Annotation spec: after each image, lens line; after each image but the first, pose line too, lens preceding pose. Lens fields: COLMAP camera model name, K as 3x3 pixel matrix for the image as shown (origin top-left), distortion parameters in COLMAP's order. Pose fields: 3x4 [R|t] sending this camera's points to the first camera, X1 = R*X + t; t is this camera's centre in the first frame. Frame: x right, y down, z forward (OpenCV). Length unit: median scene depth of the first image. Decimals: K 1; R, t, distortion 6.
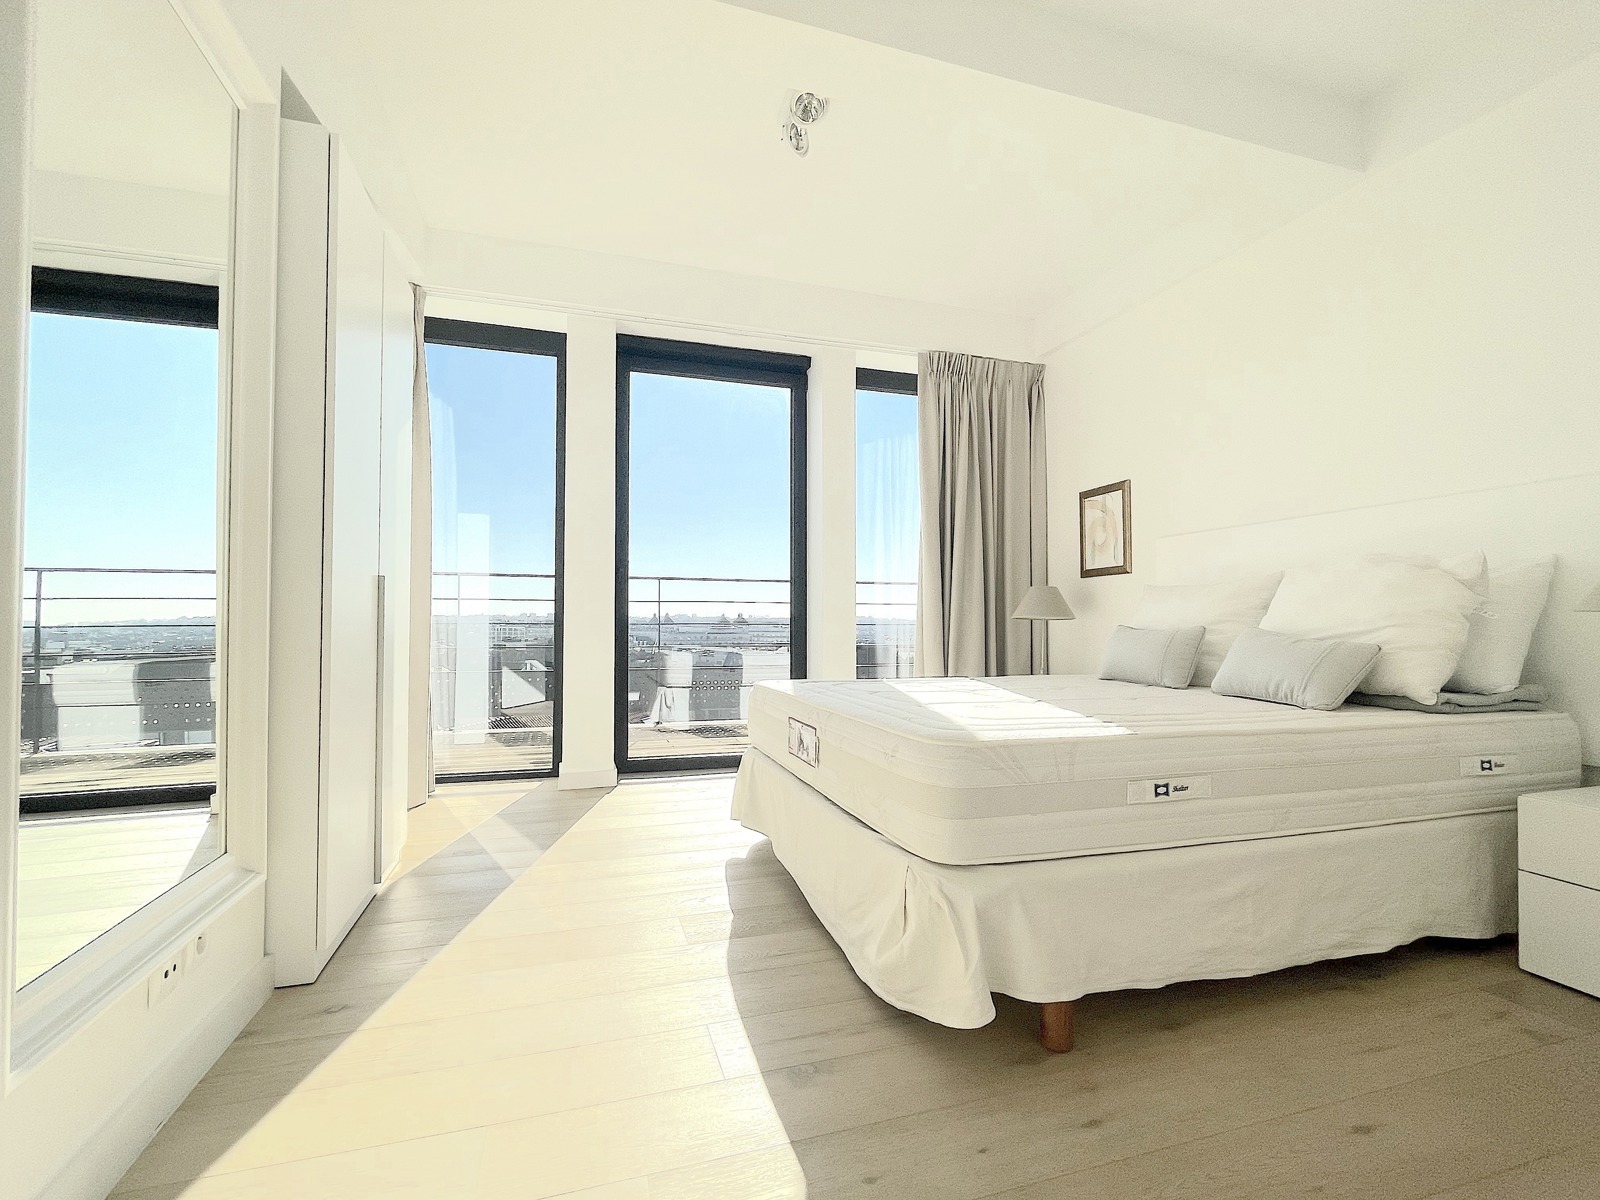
lens RADIAL K [[725.2, 0, 824.8], [0, 725.2, 603.9], [0, 0, 1]] dist [0.001717, -0.000291]
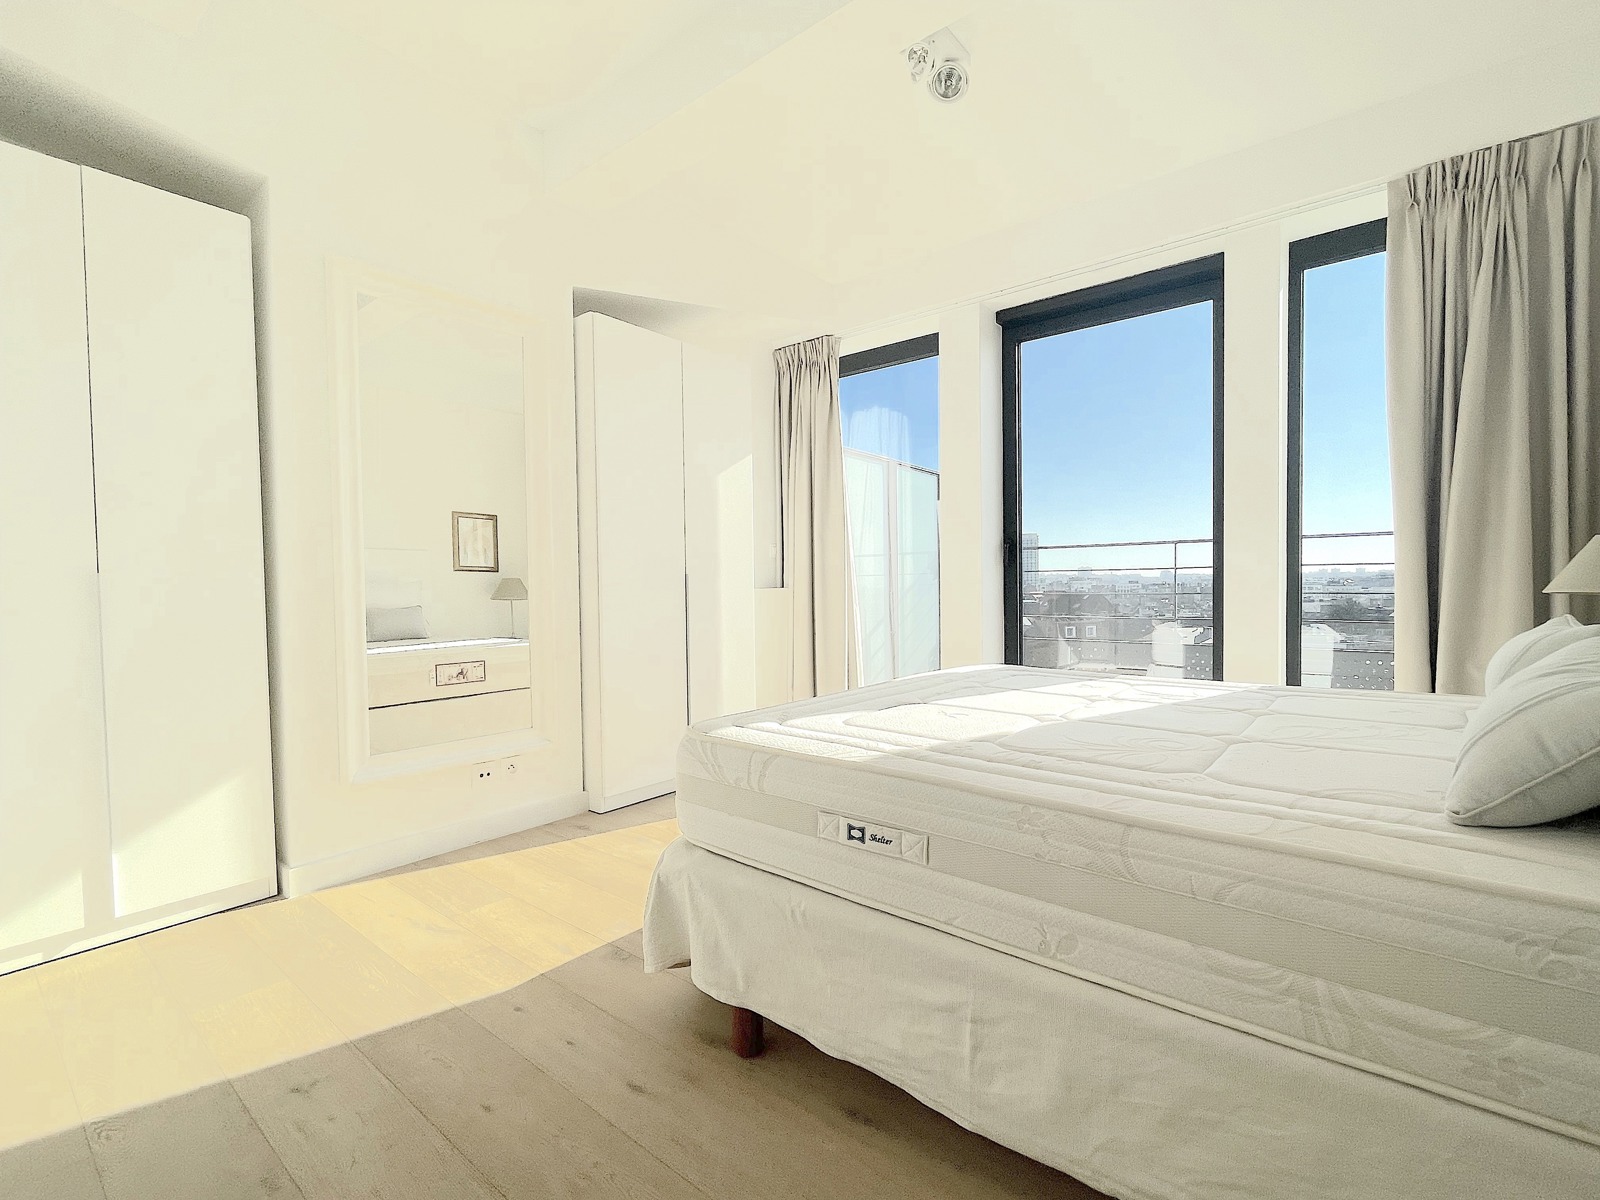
lens RADIAL K [[750.3, 0, 798.3], [0, 750.3, 612.5], [0, 0, 1]] dist [0.001370, -0.000218]
pose [[0.530734, 0.020652, -0.847287, 0.414967], [0.029343, 0.998656, 0.042721, -0.010734], [0.847030, -0.047536, 0.529415, 0.185756]]
